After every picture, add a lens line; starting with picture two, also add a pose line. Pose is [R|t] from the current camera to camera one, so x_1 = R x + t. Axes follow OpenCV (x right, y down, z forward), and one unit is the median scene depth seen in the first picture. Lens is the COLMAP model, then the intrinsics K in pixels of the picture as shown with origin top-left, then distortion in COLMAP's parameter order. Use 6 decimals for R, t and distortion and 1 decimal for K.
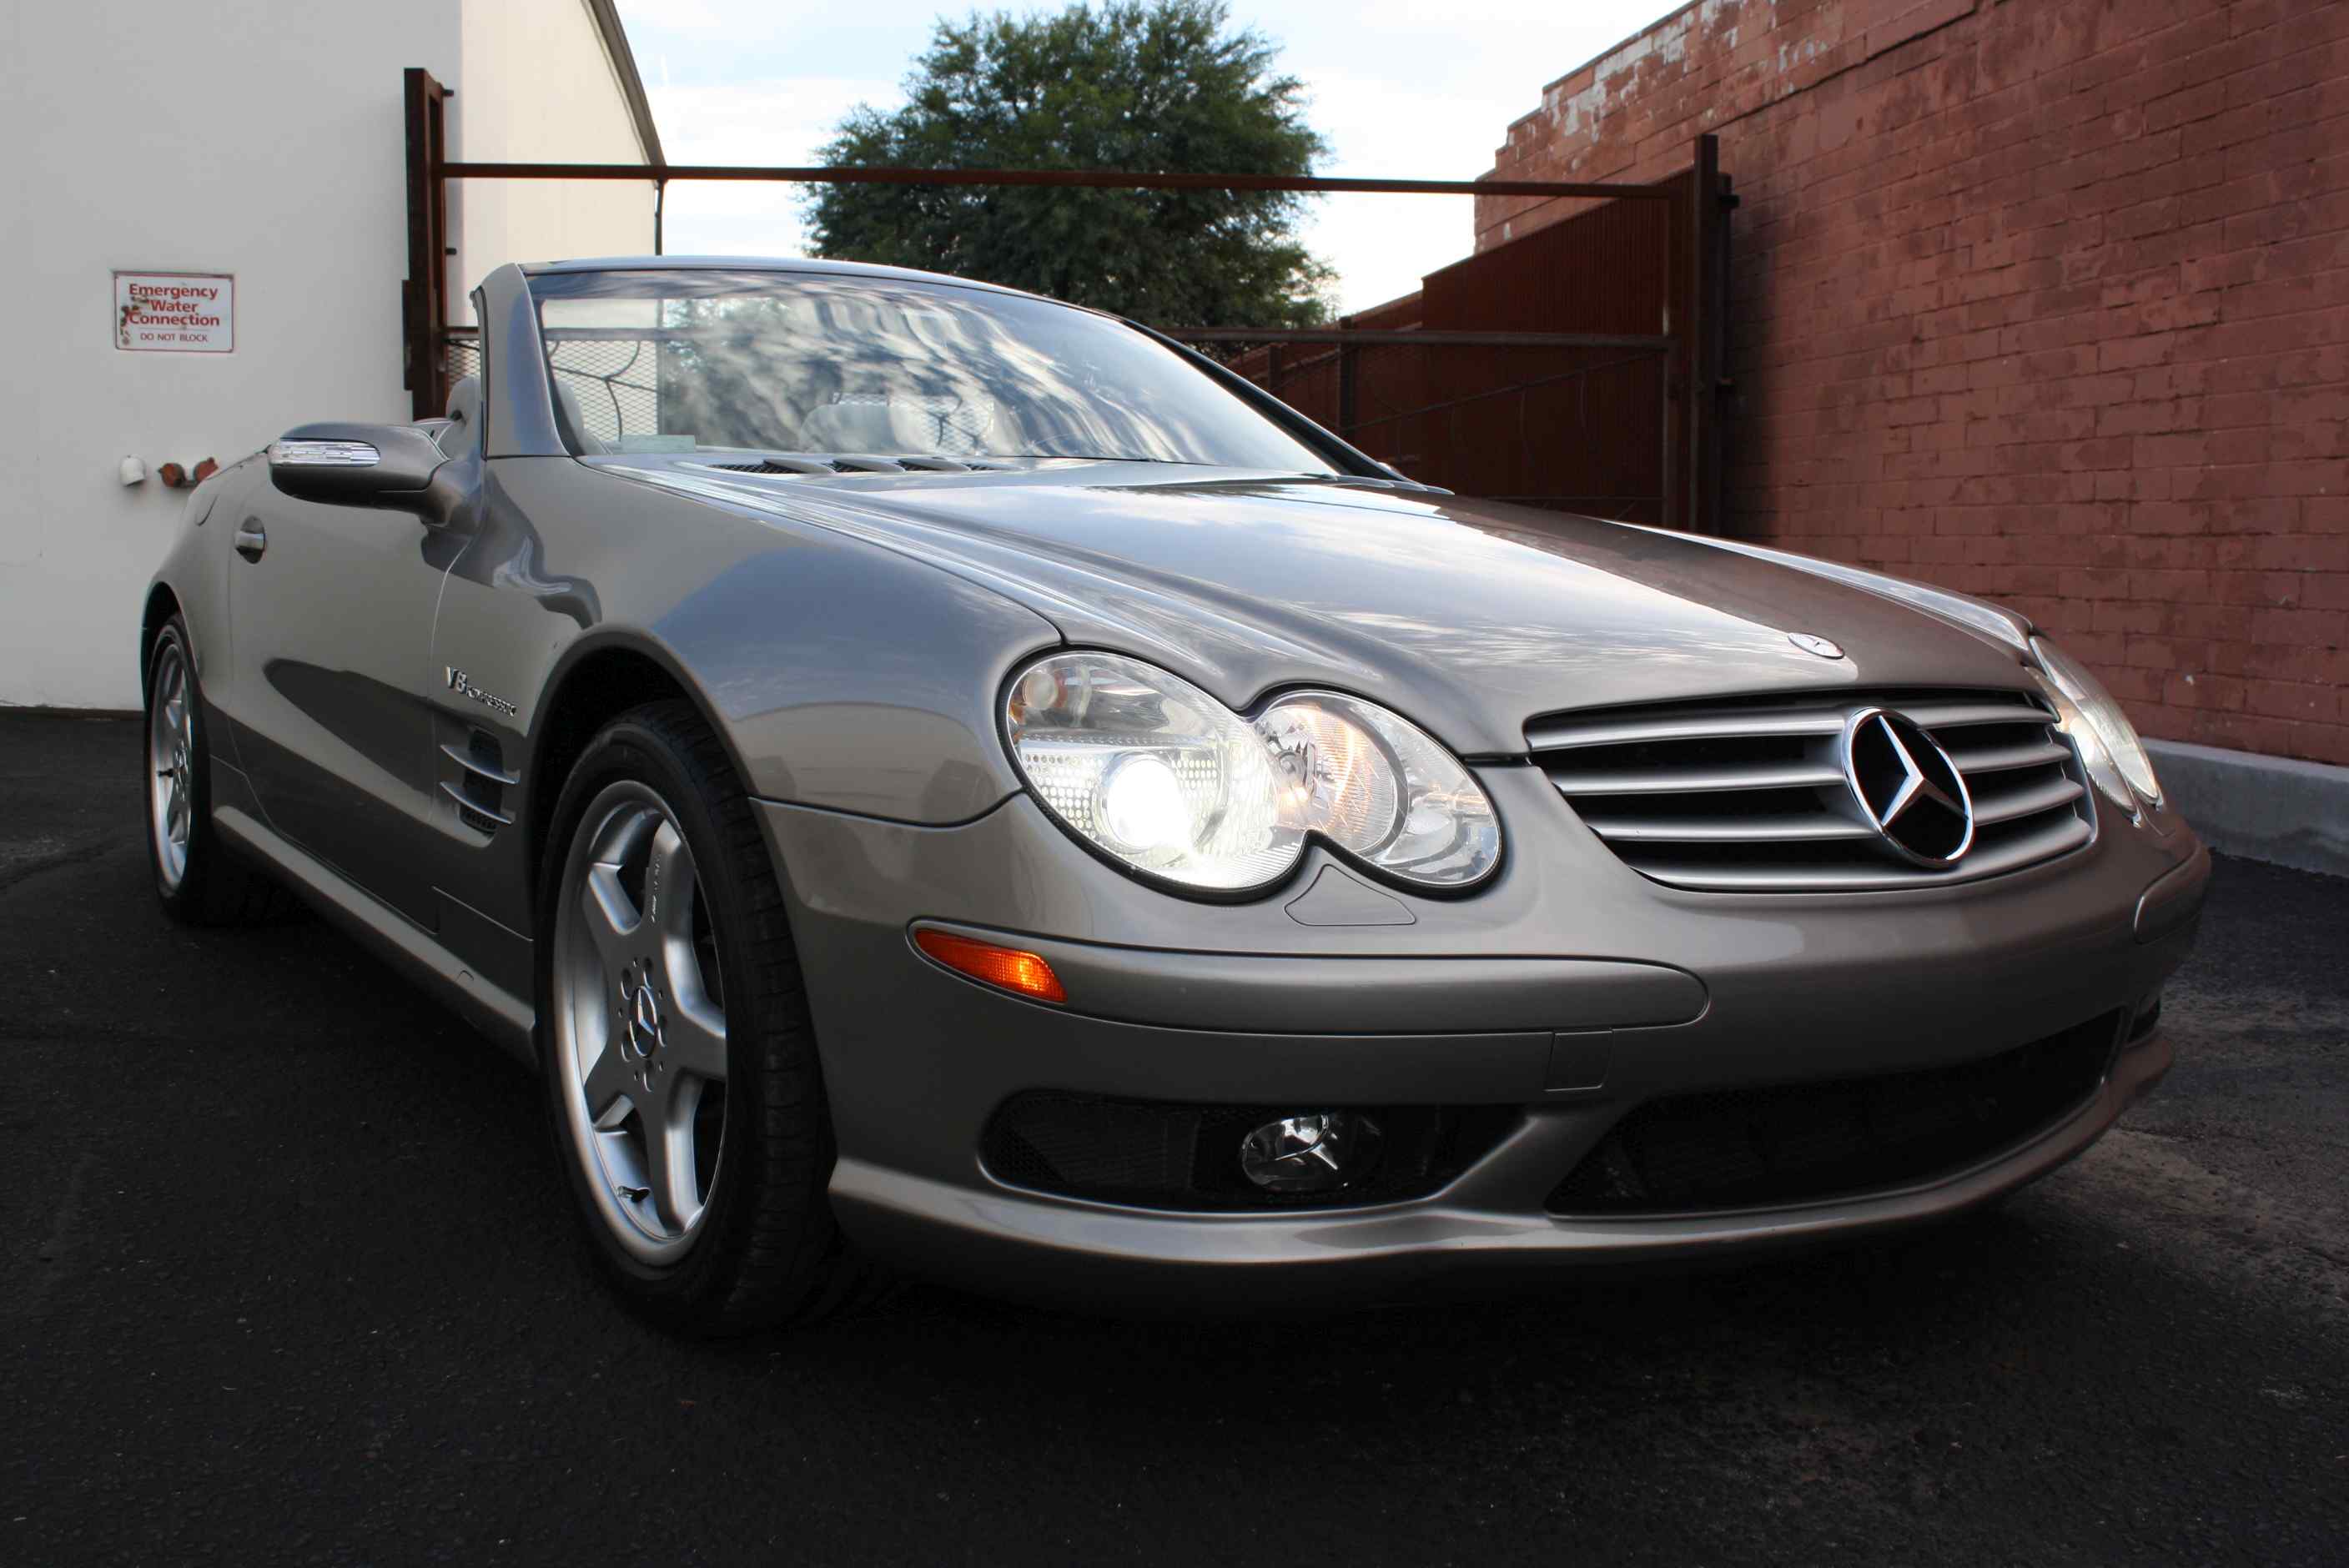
lens RADIAL K [[2152.3, 0, 1218.6], [0, 2152.3, 834.9], [0, 0, 1]] dist [-0.073430, 0.000000]
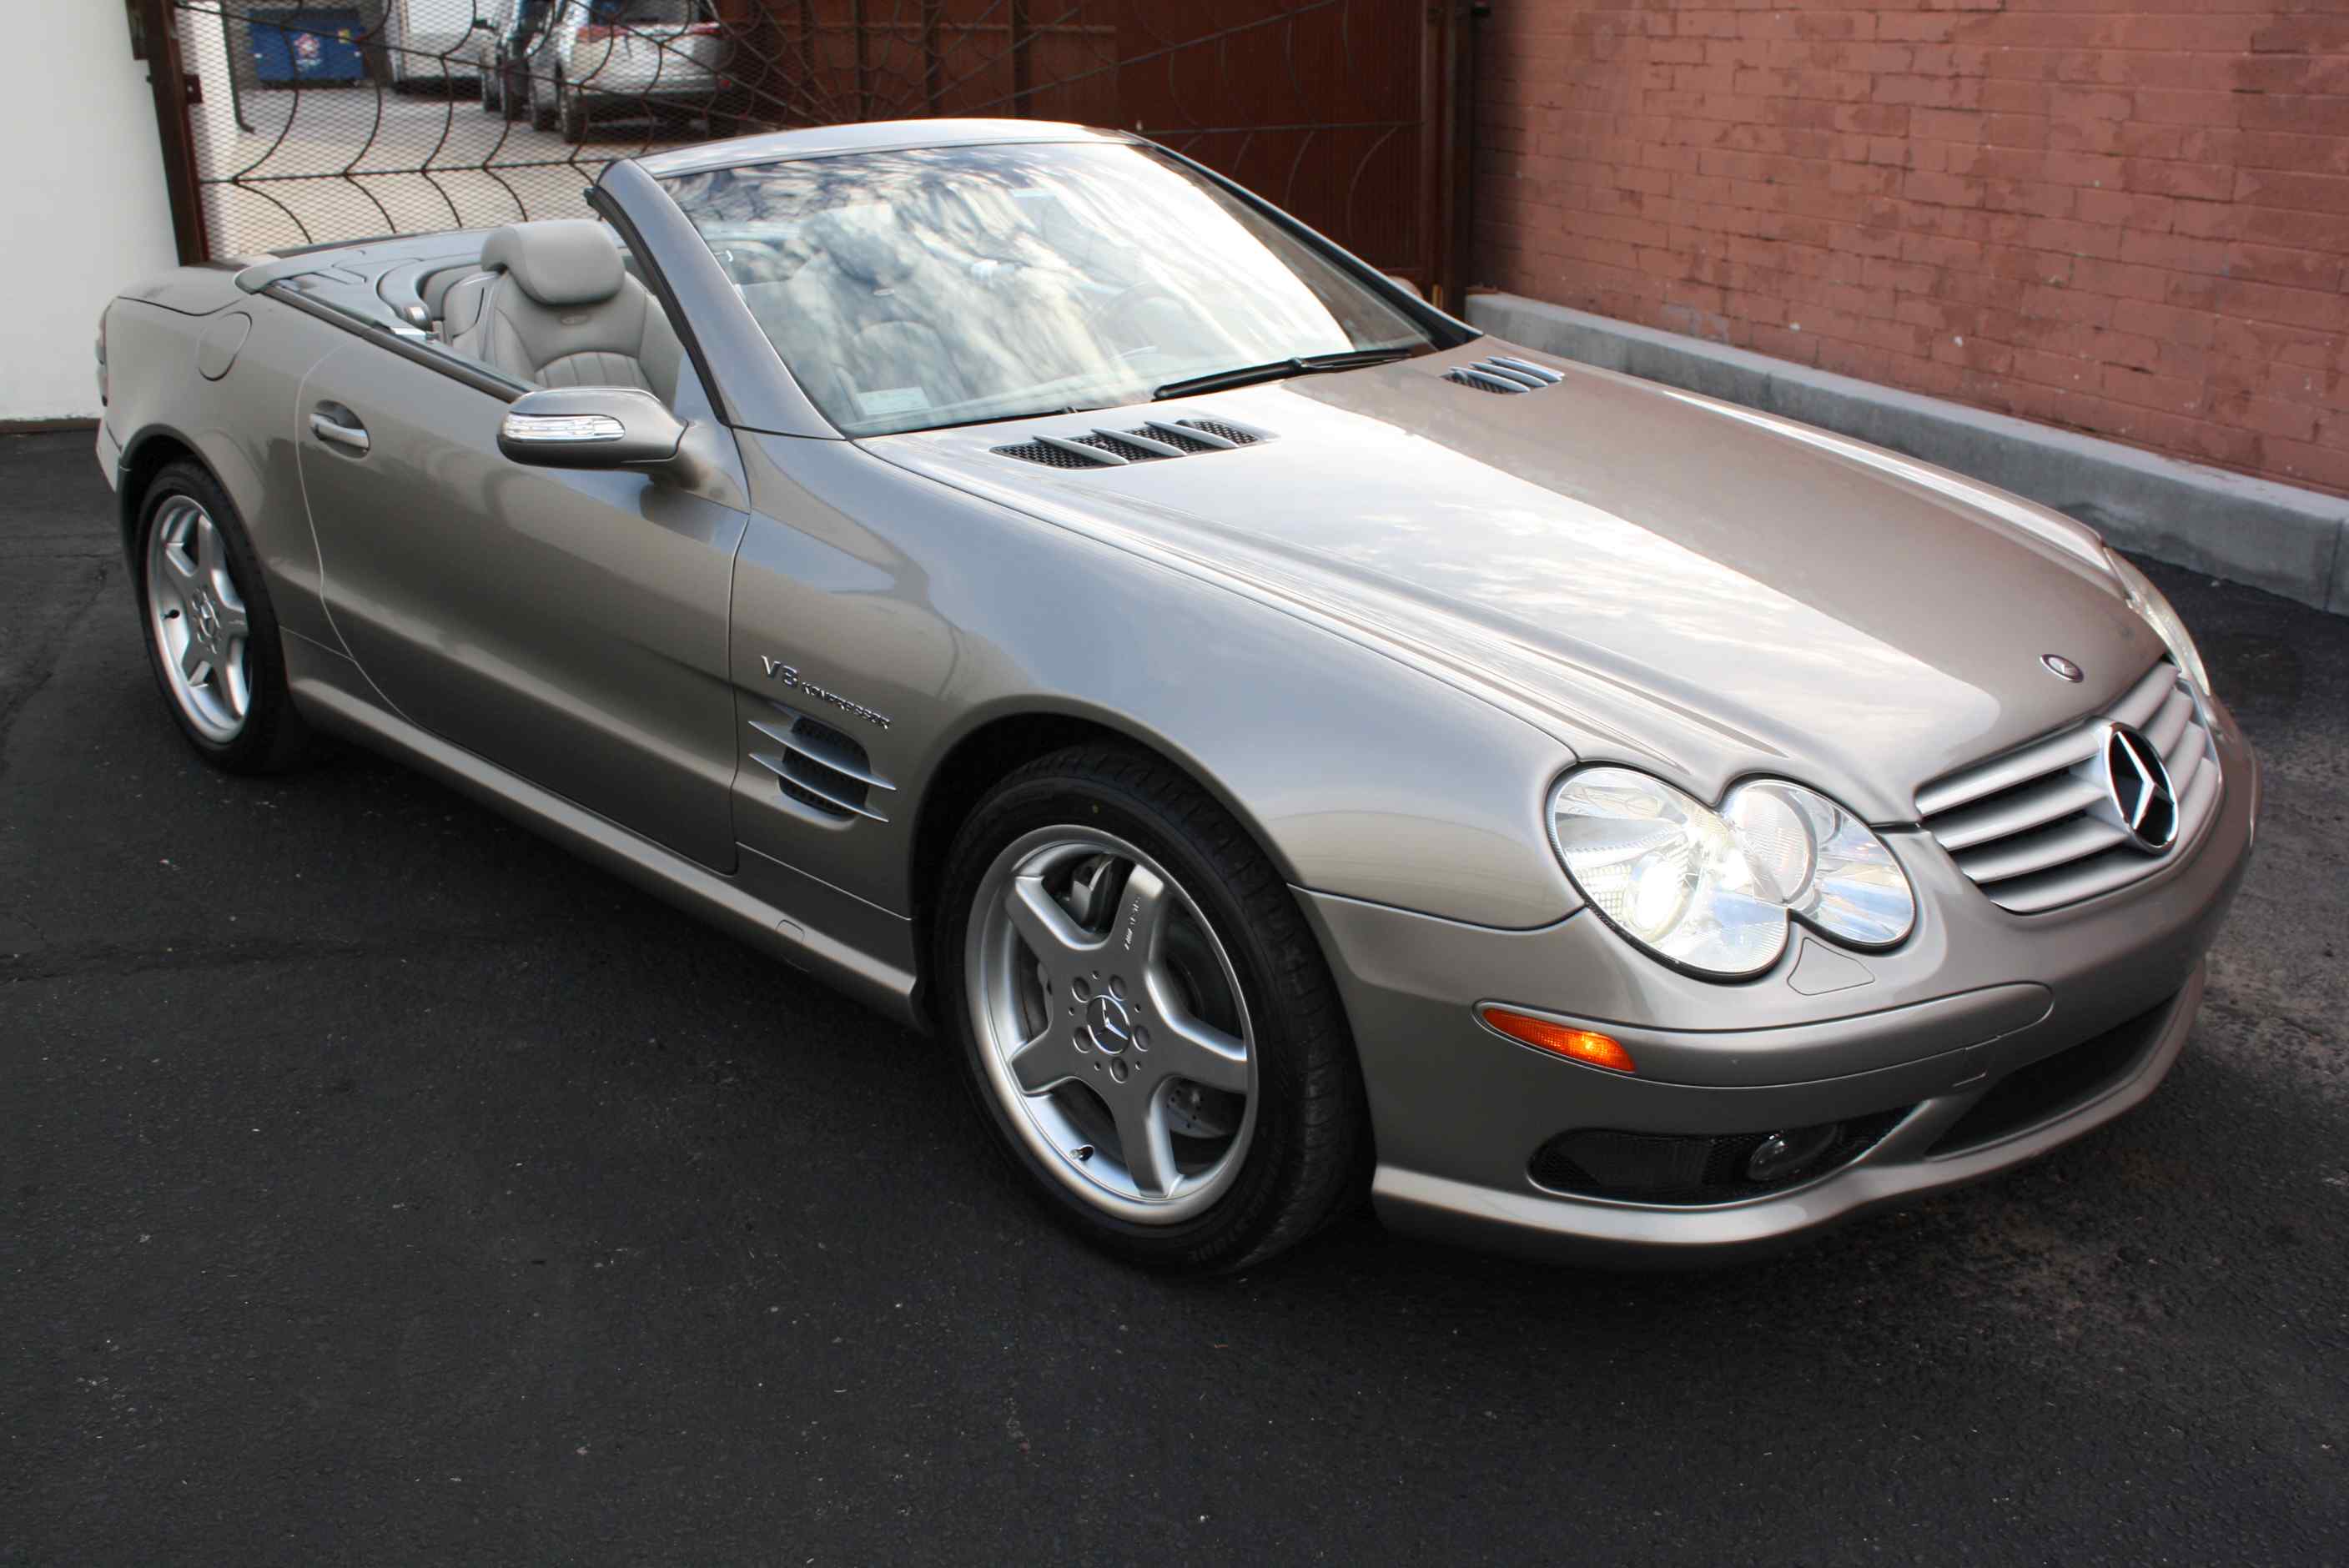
lens RADIAL K [[2152.3, 0, 1201.8], [0, 2152.3, 803.1], [0, 0, 1]] dist [-0.073430, 0.000000]
pose [[0.980640, -0.080135, 0.178674, -0.138031], [0.038769, 0.973823, 0.223976, -0.096067], [-0.191945, -0.212713, 0.958076, -0.036513]]
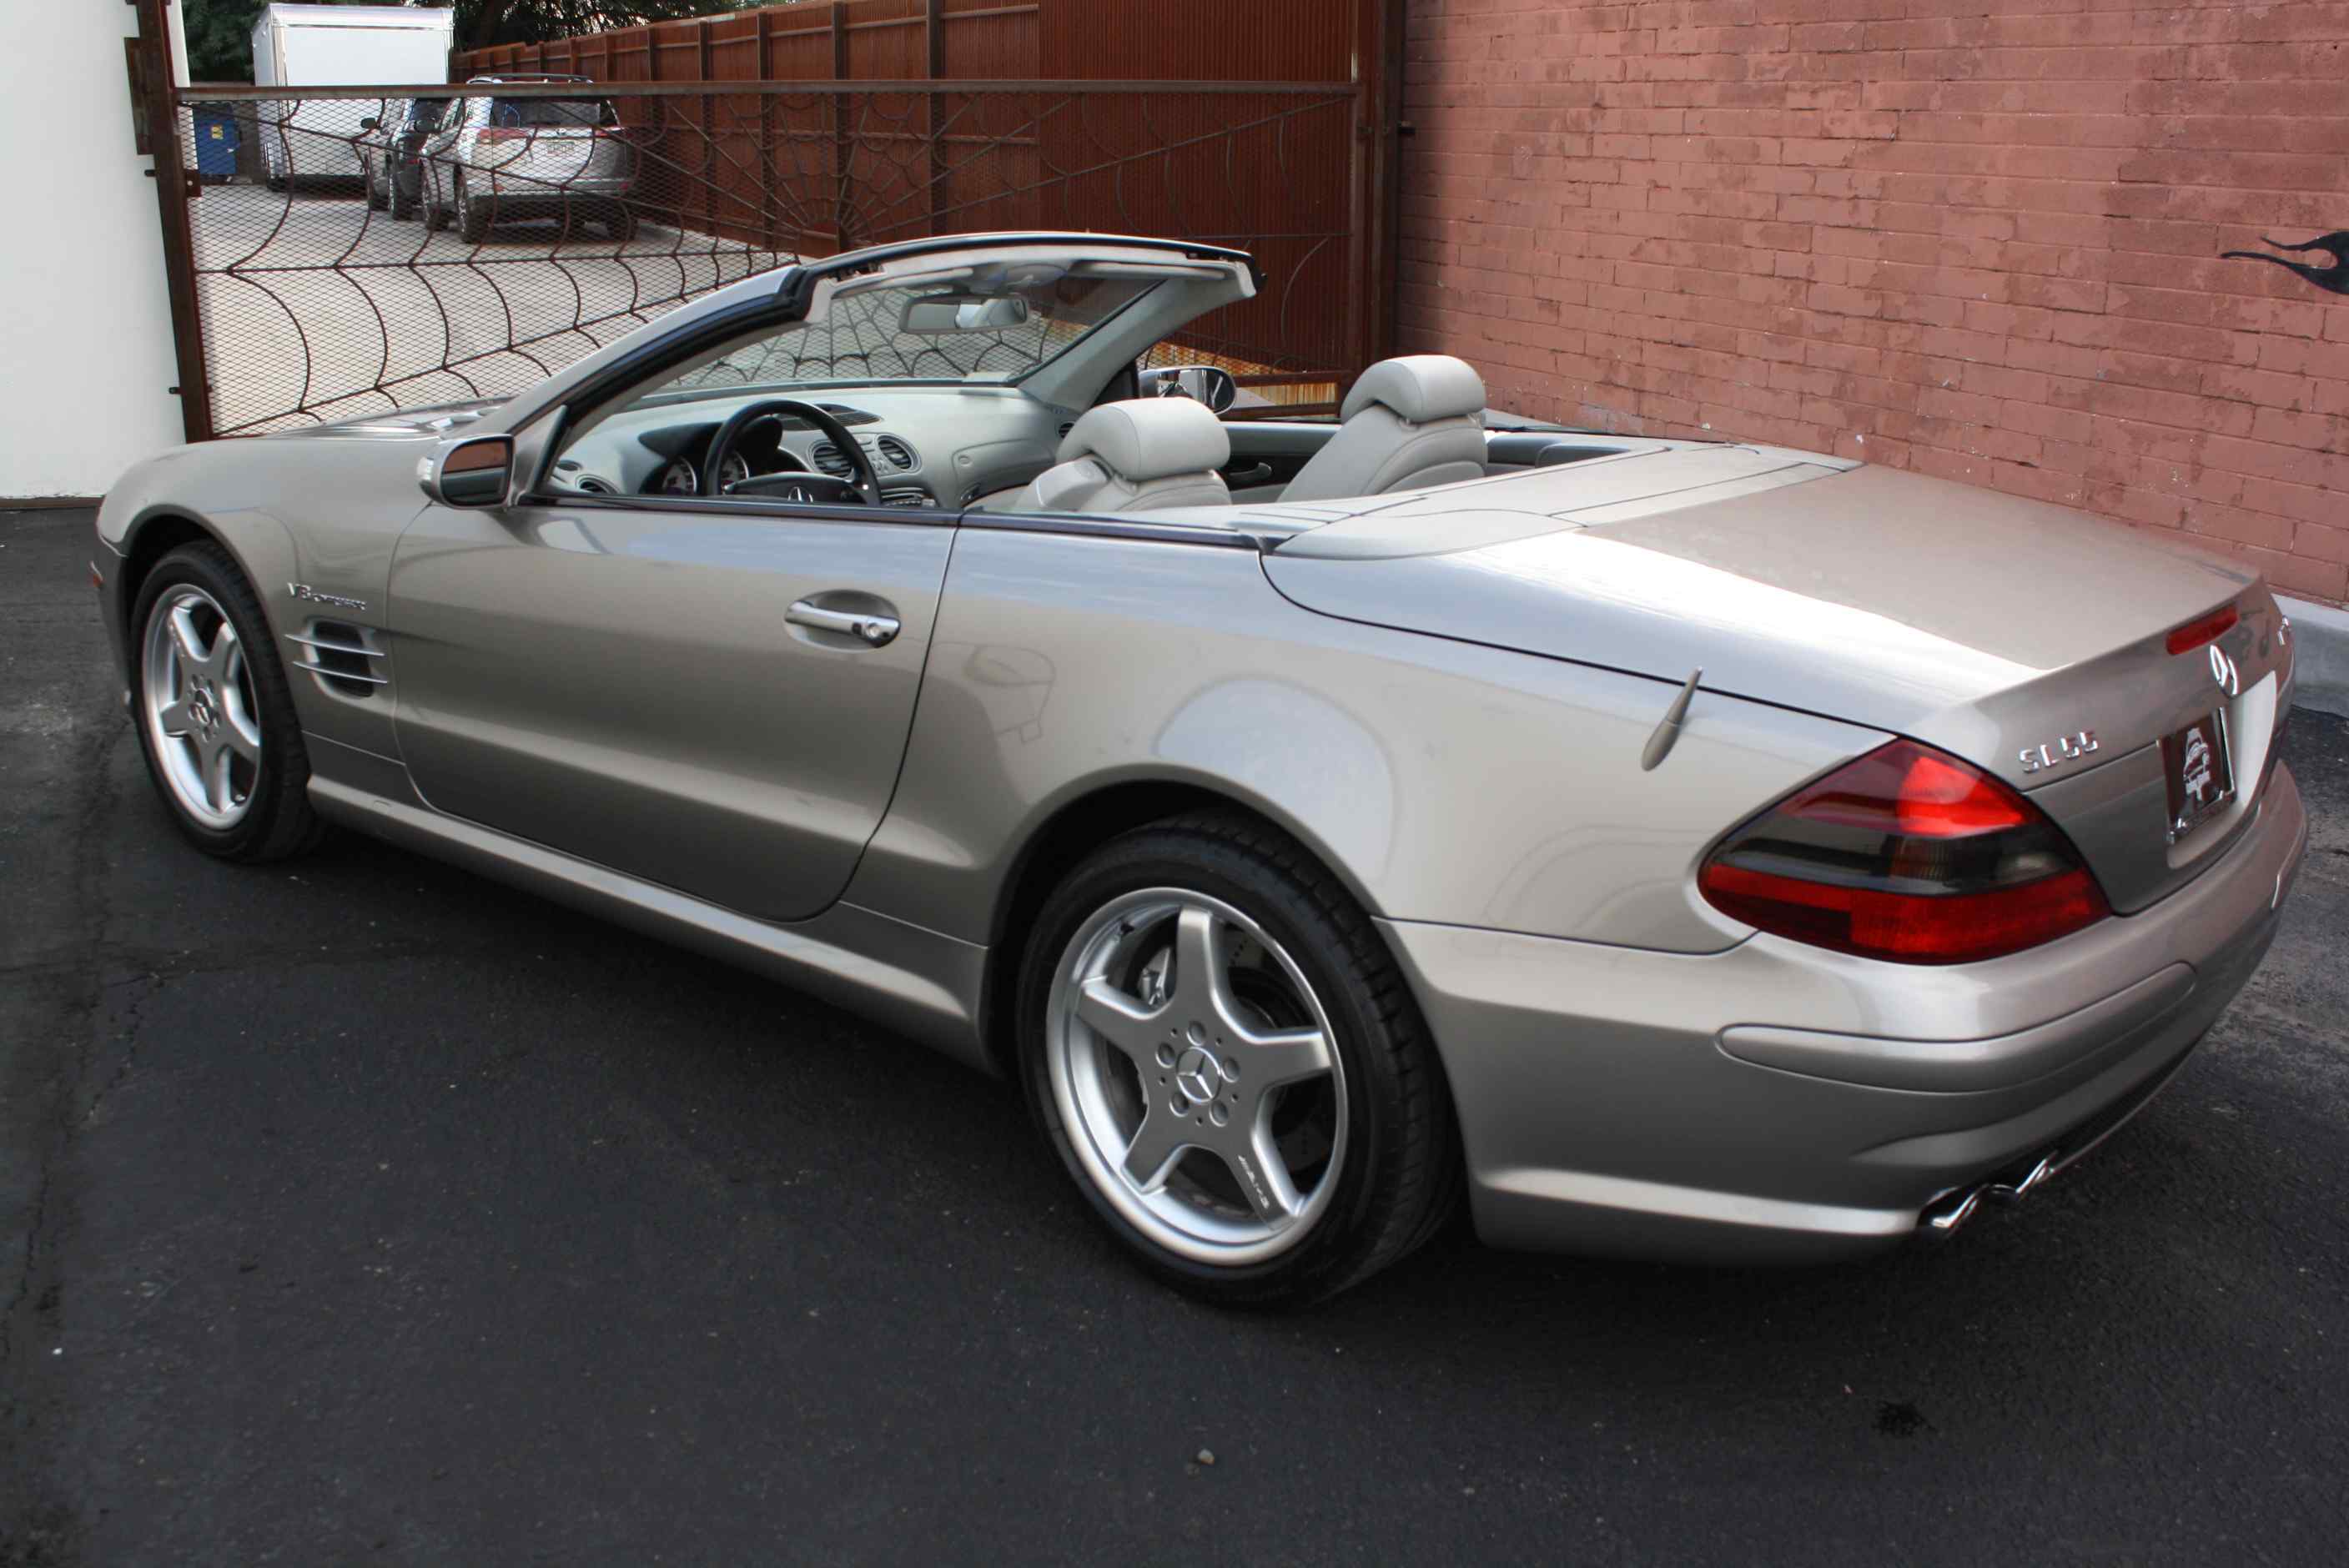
lens RADIAL K [[2200.2, 0, 1201.0], [0, 2200.2, 827.6], [0, 0, 1]] dist [-0.079901, 0.000000]
pose [[0.967580, -0.073125, 0.241749, -0.206402], [0.028246, 0.982495, 0.184138, -0.089082], [-0.250982, -0.171339, 0.952707, -0.116856]]
